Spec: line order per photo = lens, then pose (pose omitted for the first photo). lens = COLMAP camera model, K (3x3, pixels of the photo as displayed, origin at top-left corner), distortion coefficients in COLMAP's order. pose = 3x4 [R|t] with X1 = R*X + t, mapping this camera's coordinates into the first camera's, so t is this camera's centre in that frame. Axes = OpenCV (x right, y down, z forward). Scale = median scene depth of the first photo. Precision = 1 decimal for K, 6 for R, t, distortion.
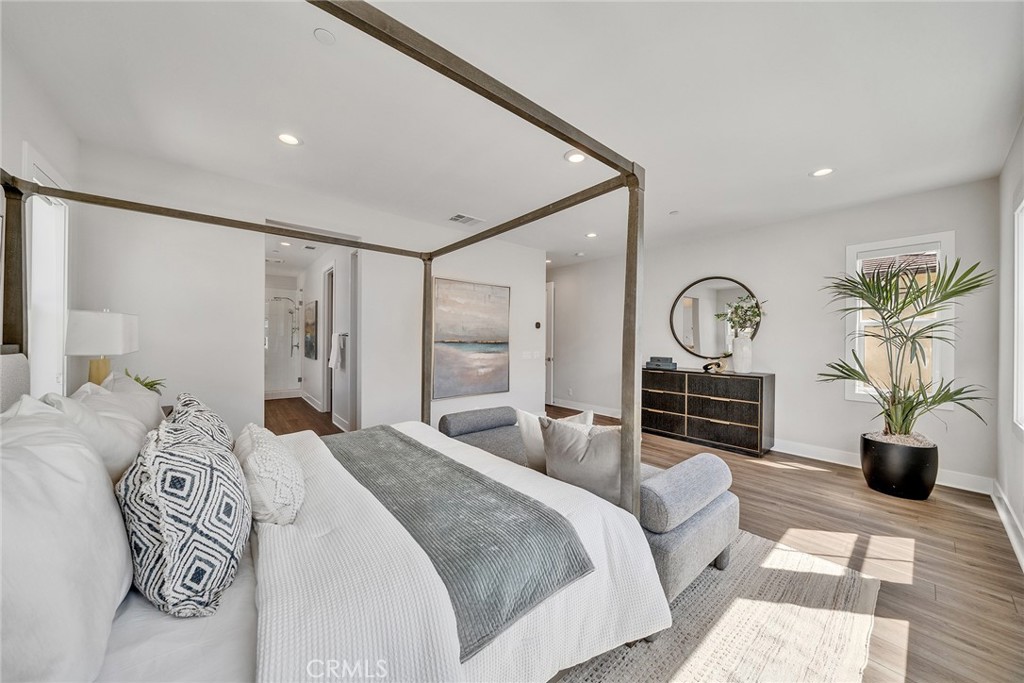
lens RADIAL K [[341.1, 0, 504.5], [0, 341.1, 349.2], [0, 0, 1]] dist [-0.016685, 0.000014]
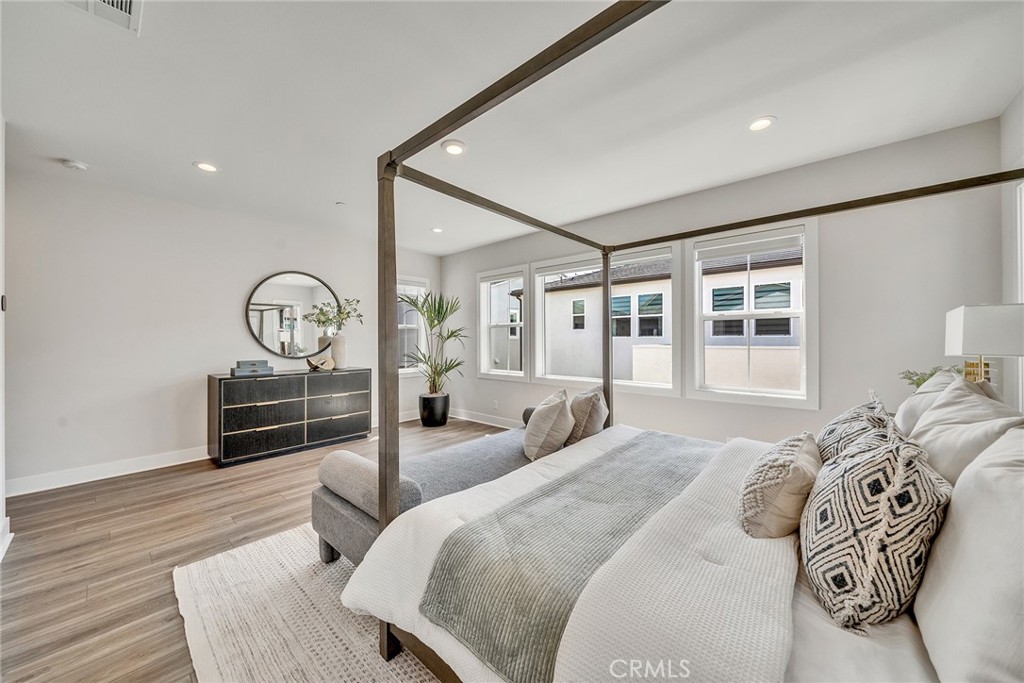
lens RADIAL K [[366.3, 0, 509.9], [0, 366.3, 337.8], [0, 0, 1]] dist [-0.002439, -0.000117]
pose [[-0.164015, -0.002757, 0.986454, -0.759573], [0.027355, 0.999599, 0.007342, -0.029534], [-0.986078, 0.028189, -0.163874, 0.905529]]
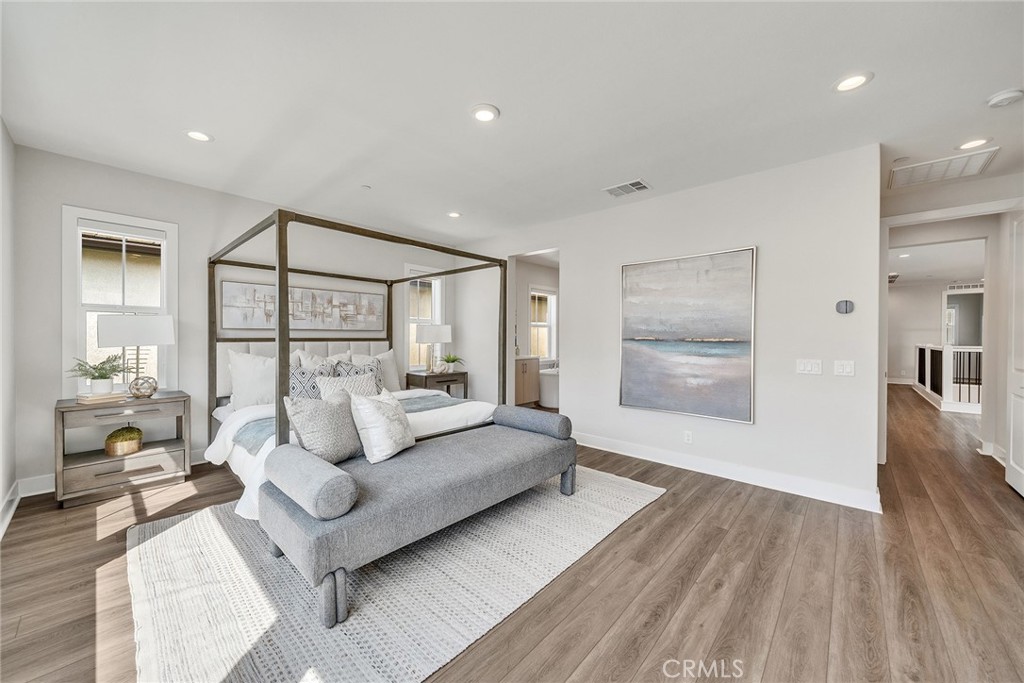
lens RADIAL K [[385.0, 0, 512.5], [0, 385.0, 336.4], [0, 0, 1]] dist [-0.001312, -0.000163]
pose [[0.155674, -0.005670, -0.987792, 1.036148], [-0.029163, 0.999521, -0.010333, -0.014921], [0.987378, 0.030416, 0.155434, 0.818777]]
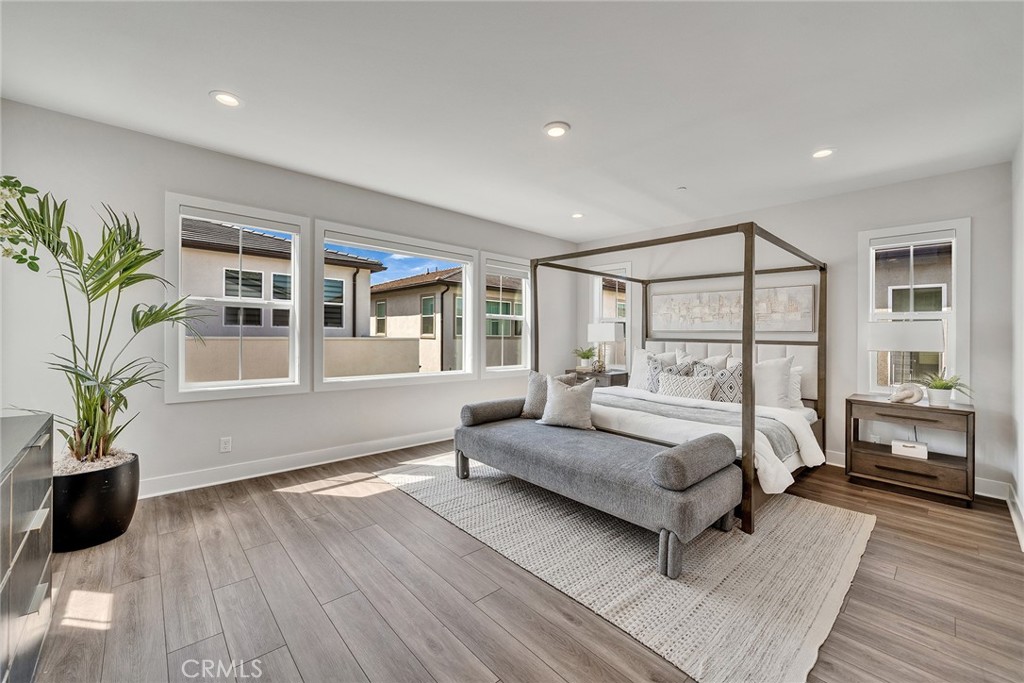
lens RADIAL K [[401.6, 0, 506.4], [0, 401.6, 335.9], [0, 0, 1]] dist [-0.000914, 0.000061]
pose [[-0.998225, -0.025058, -0.054037, 0.356917], [-0.026739, 0.999173, 0.030620, -0.042463], [0.053225, 0.032010, -0.998069, 1.844340]]
